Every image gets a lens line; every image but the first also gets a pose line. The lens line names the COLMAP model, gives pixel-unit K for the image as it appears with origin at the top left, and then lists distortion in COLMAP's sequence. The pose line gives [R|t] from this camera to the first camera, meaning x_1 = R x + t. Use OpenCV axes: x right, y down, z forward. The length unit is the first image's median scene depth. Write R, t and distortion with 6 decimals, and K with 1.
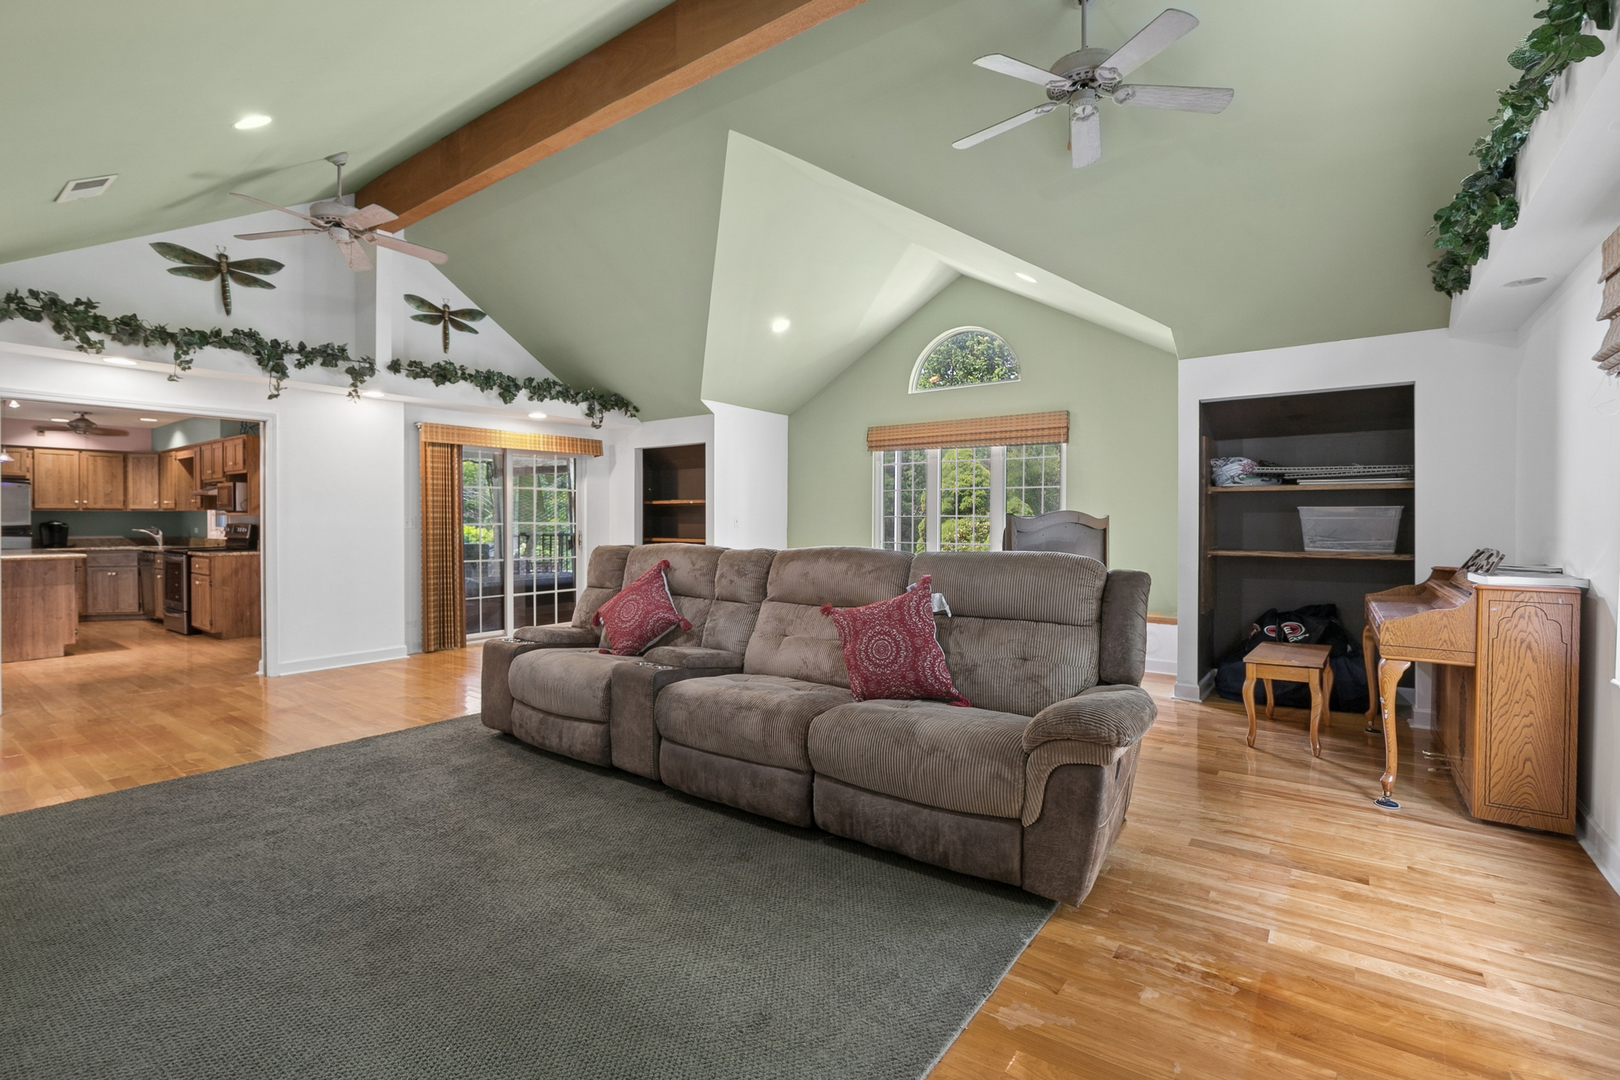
lens RADIAL K [[738.0, 0, 822.6], [0, 738.0, 531.4], [0, 0, 1]] dist [-0.011691, 0.000212]
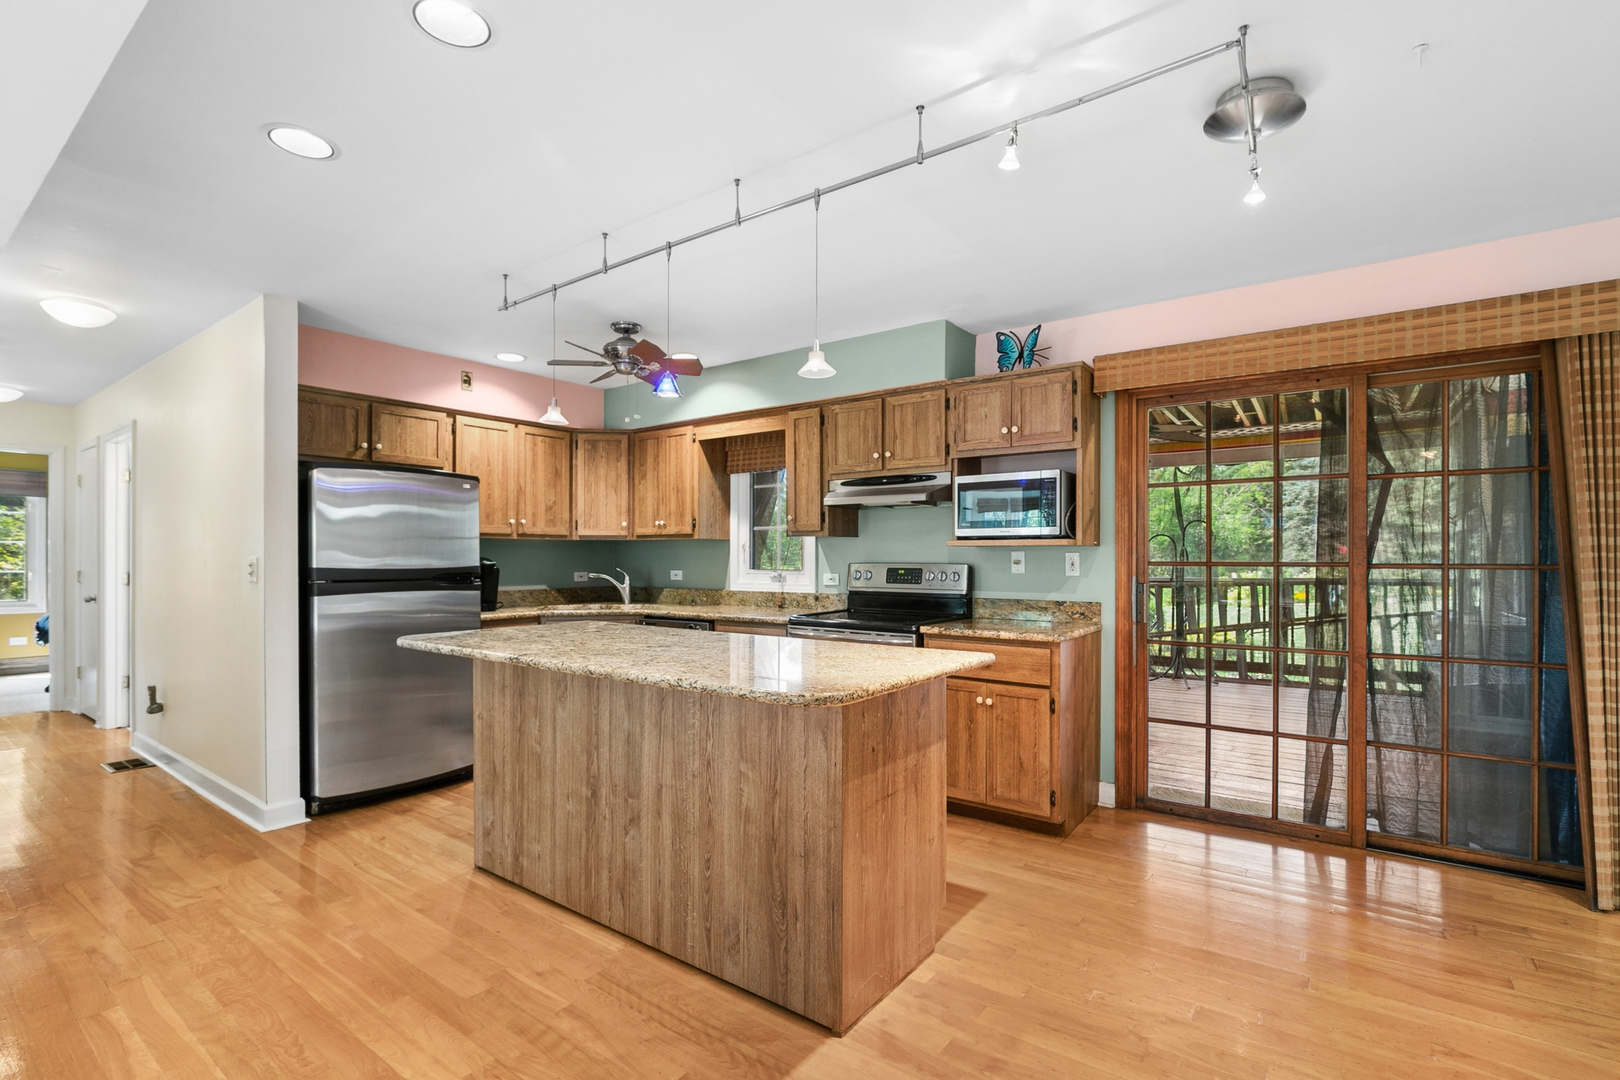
lens RADIAL K [[739.5, 0, 820.6], [0, 739.5, 555.0], [0, 0, 1]] dist [-0.011290, 0.000420]
pose [[0.999999, 0.000126, -0.001327, -0.785330], [-0.000151, 0.999818, -0.019098, -0.006106], [0.001325, 0.019098, 0.999817, 0.464760]]
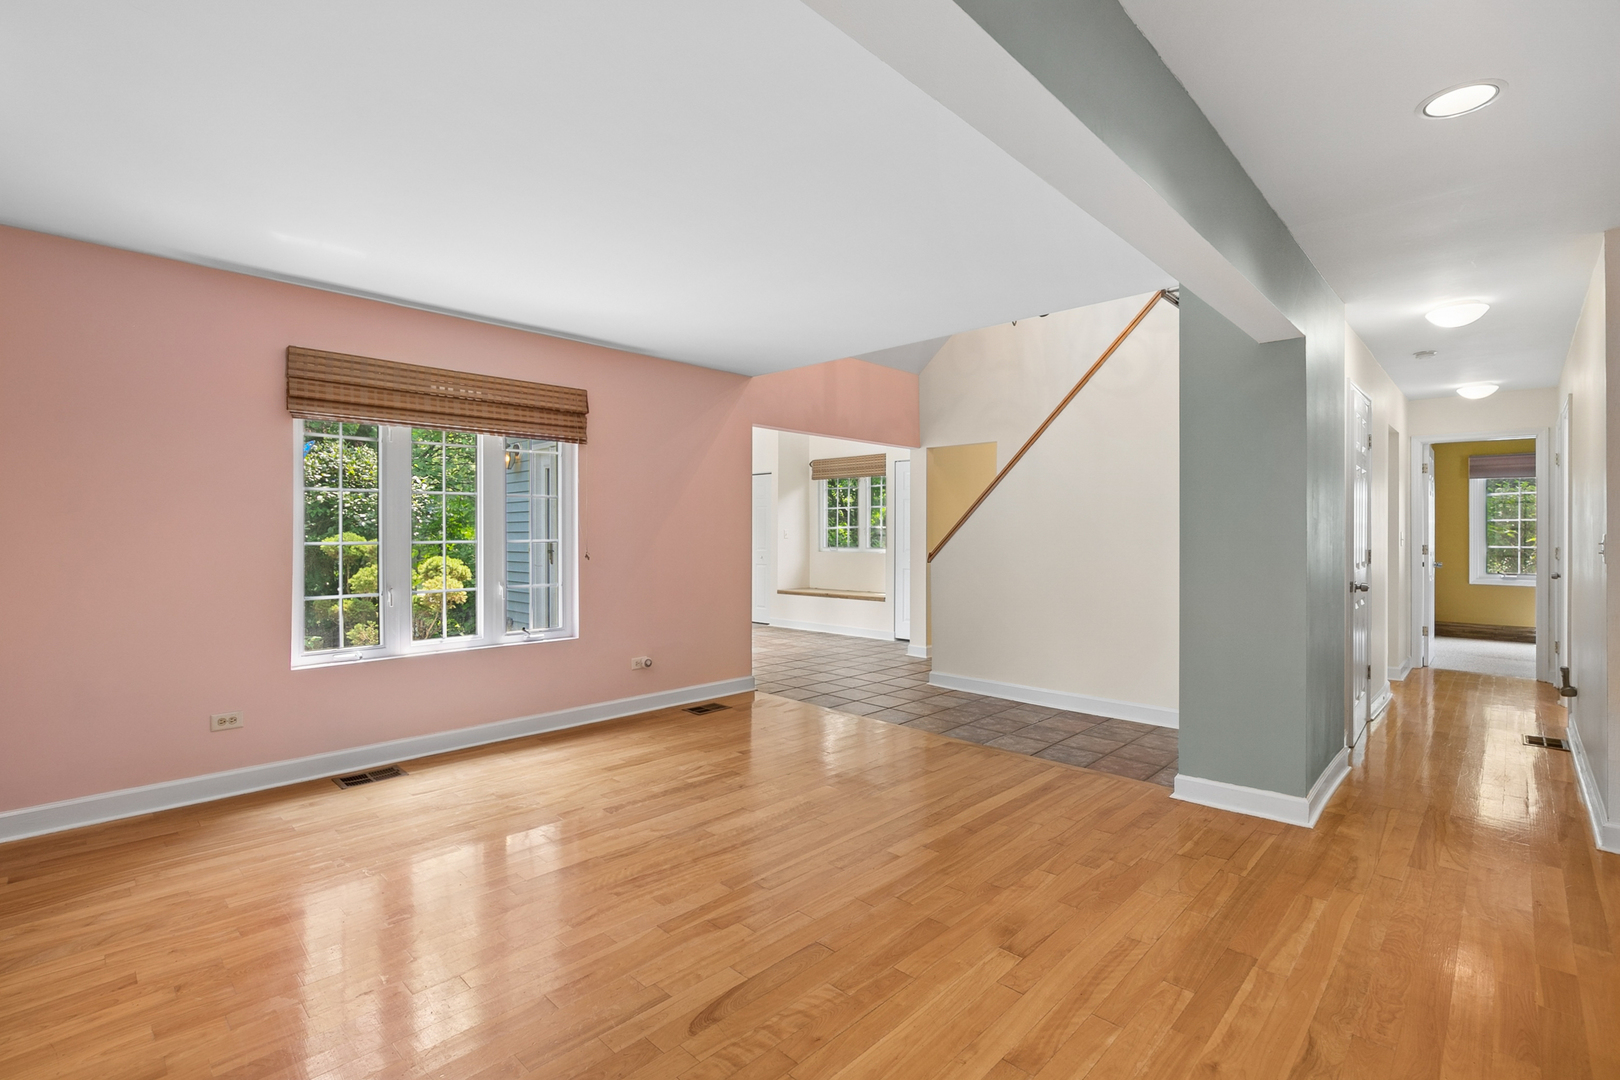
lens RADIAL K [[738.0, 0, 822.6], [0, 738.0, 531.4], [0, 0, 1]] dist [-0.011691, 0.000212]
pose [[-0.127747, -0.003910, -0.991799, -0.706195], [-0.015806, 0.999873, -0.001906, -0.007351], [0.991681, 0.015433, -0.127793, 0.533956]]
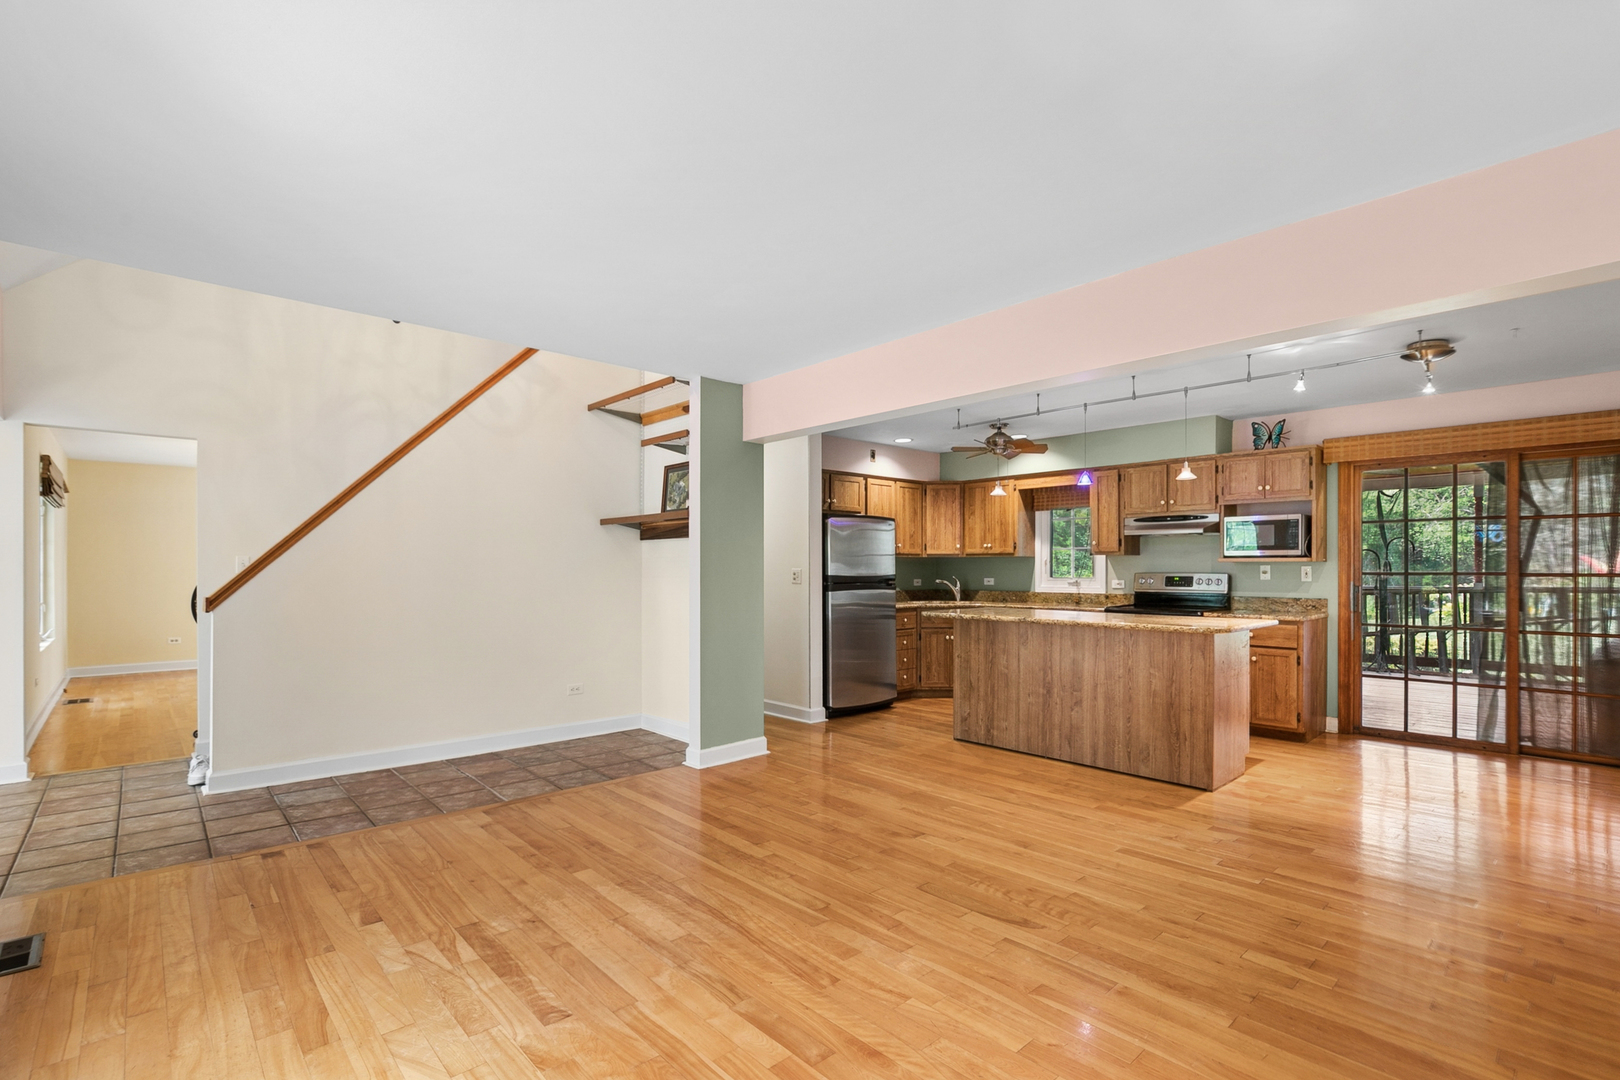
lens RADIAL K [[748.2, 0, 821.9], [0, 748.2, 565.5], [0, 0, 1]] dist [-0.017853, 0.005805]
pose [[0.981309, -0.000753, -0.192440, -0.923833], [-0.003039, 0.999807, -0.019411, -0.002409], [0.192417, 0.019633, 0.981117, 0.186360]]
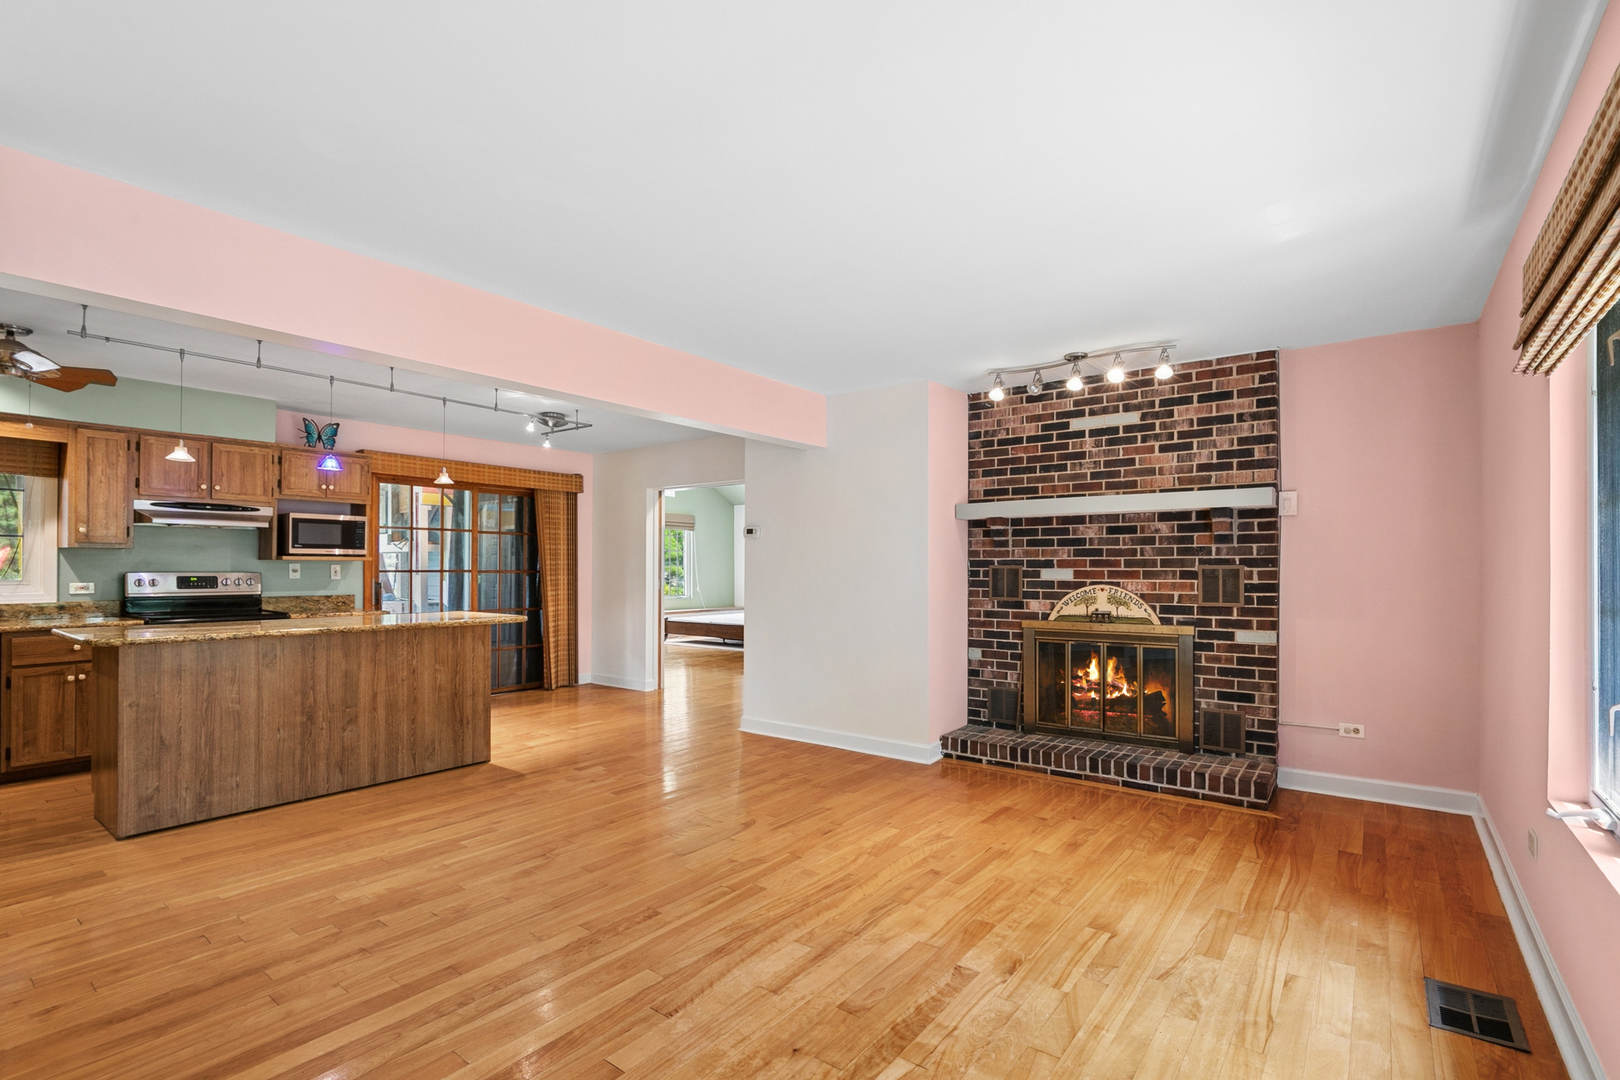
lens RADIAL K [[748.2, 0, 821.9], [0, 748.2, 565.5], [0, 0, 1]] dist [-0.017853, 0.005805]
pose [[0.017147, 0.003957, 0.999845, -1.291623], [0.013508, 0.999900, -0.004189, -0.005993], [-0.999762, 0.013578, 0.017092, 0.431949]]
